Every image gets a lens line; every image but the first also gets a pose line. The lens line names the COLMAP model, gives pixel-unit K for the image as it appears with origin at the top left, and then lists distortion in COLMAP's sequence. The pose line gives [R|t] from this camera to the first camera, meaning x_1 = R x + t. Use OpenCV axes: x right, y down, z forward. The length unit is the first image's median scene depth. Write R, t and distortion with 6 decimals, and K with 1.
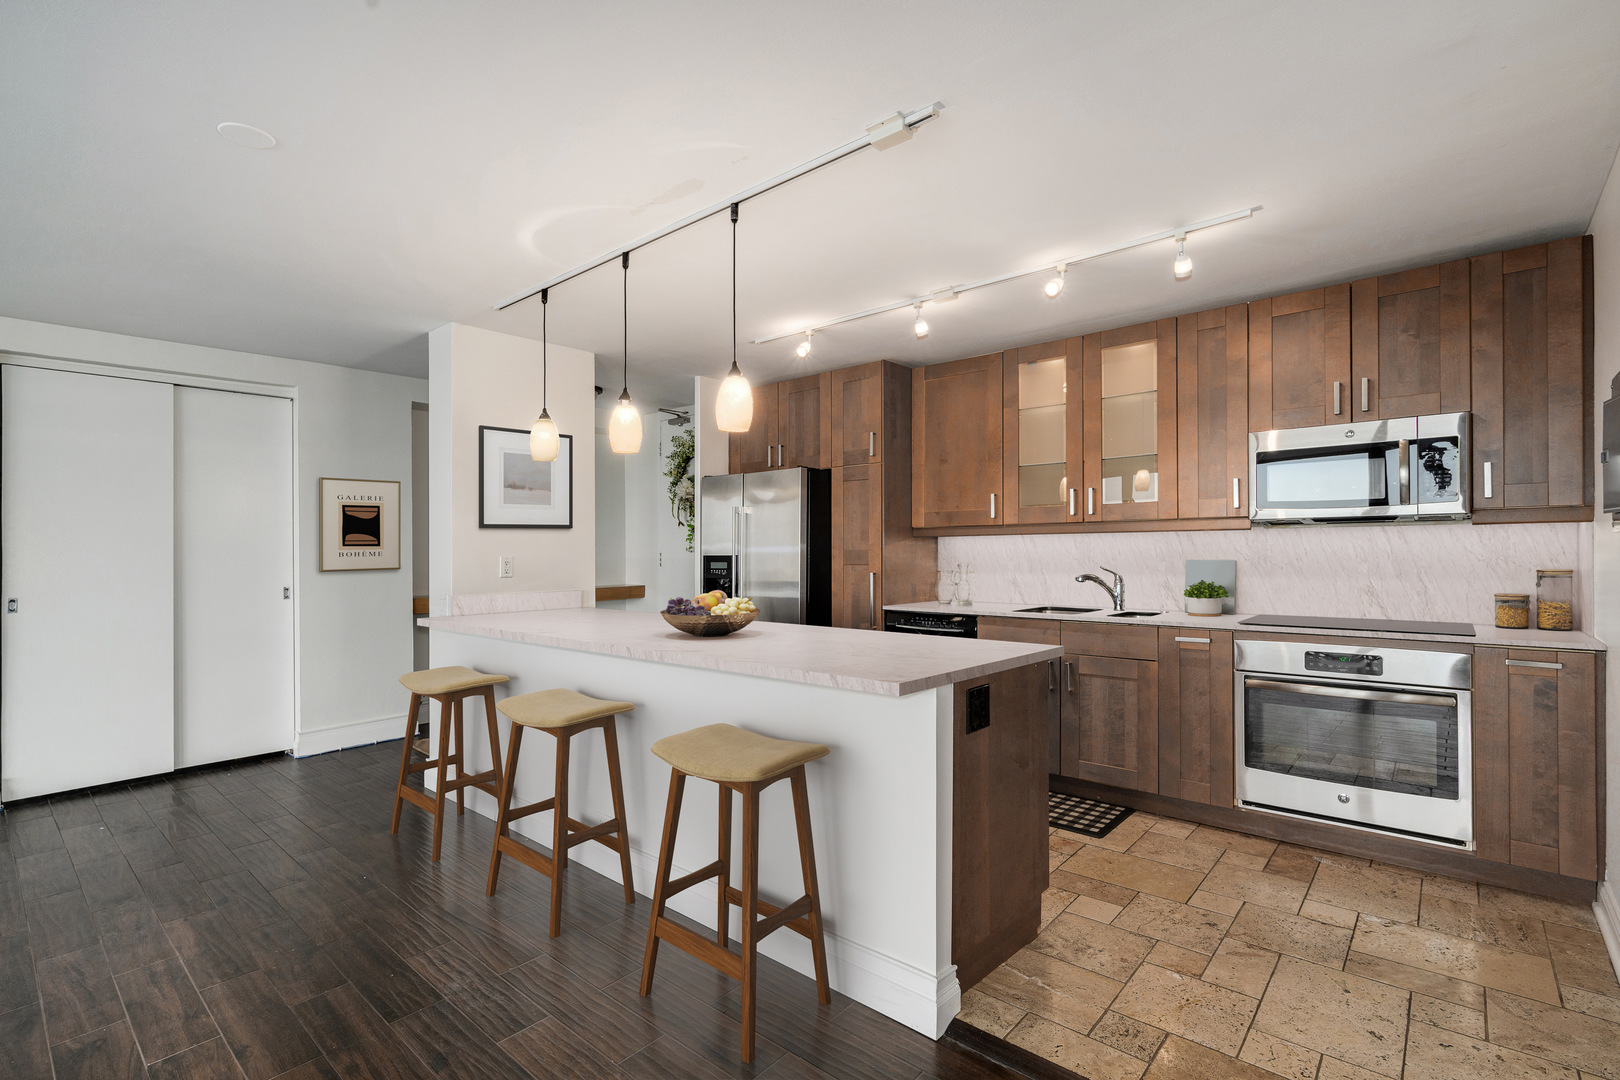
lens RADIAL K [[739.7, 0, 808.9], [0, 739.7, 550.6], [0, 0, 1]] dist [-0.000600, 0.000415]
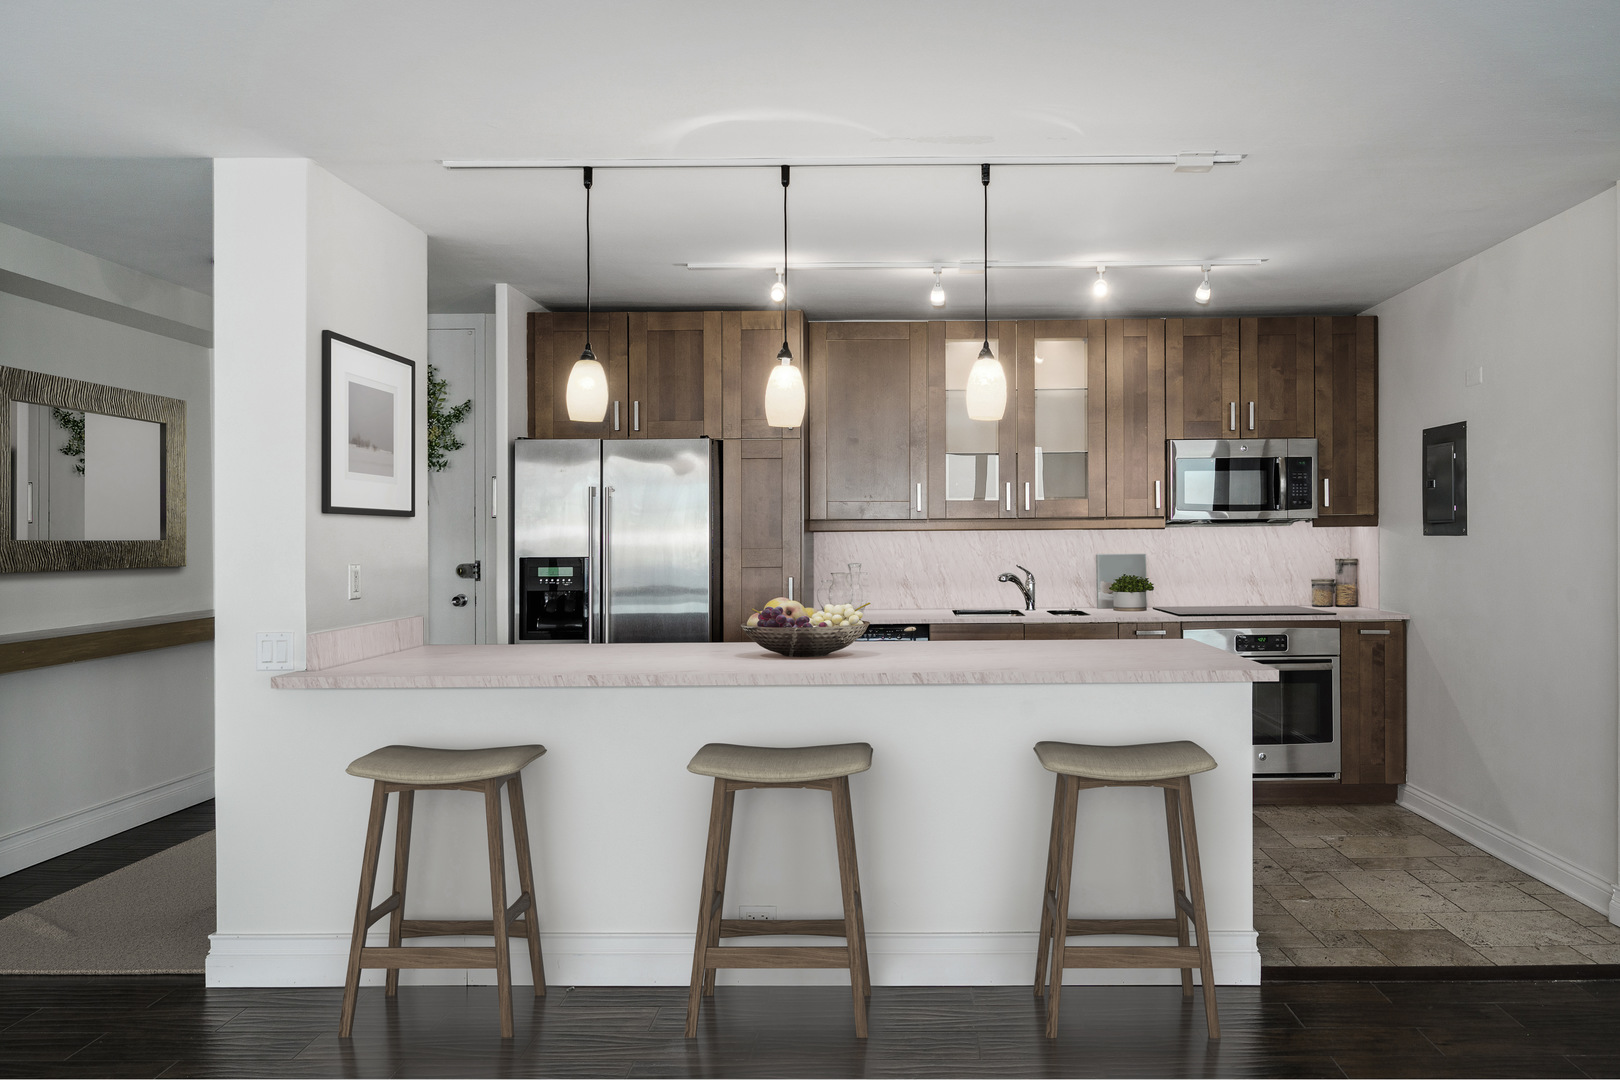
lens RADIAL K [[1142.3, 0, 810.0], [0, 1142.3, 540.0], [0, 0, 1]] dist [-0.008490, -0.004758]
pose [[0.752633, -0.002784, 0.658434, -1.007030], [0.000588, 0.999994, 0.003557, -0.020112], [-0.658440, -0.002290, 0.752630, 0.094248]]
